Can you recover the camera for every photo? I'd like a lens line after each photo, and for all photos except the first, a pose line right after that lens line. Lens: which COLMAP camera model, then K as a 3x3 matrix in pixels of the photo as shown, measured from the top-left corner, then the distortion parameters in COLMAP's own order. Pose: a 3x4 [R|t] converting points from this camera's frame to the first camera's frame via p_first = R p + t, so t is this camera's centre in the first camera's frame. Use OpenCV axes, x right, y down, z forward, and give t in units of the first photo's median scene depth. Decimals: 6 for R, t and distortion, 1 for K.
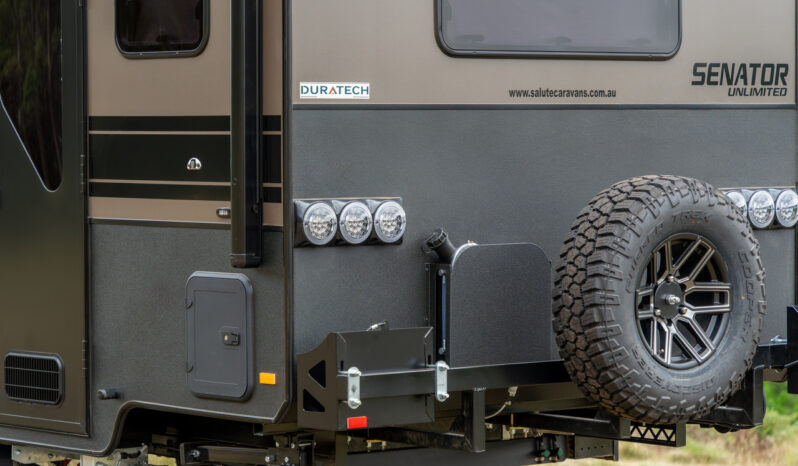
lens RADIAL K [[3052.0, 0, 399.0], [0, 3052.0, 233.0], [0, 0, 1]] dist [0.013548, 0.039840]
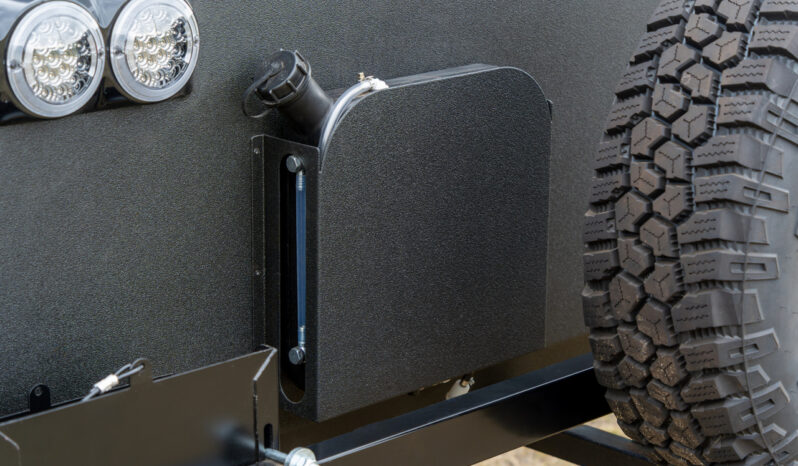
lens RADIAL K [[1942.2, 0, 399.0], [0, 1942.2, 233.0], [0, 0, 1]] dist [0.035382, -0.014971]
pose [[0.996195, -0.014053, 0.086014, 0.005893], [-0.005010, 0.976051, 0.217486, -0.033047], [-0.087010, -0.217089, 0.972266, 0.771246]]
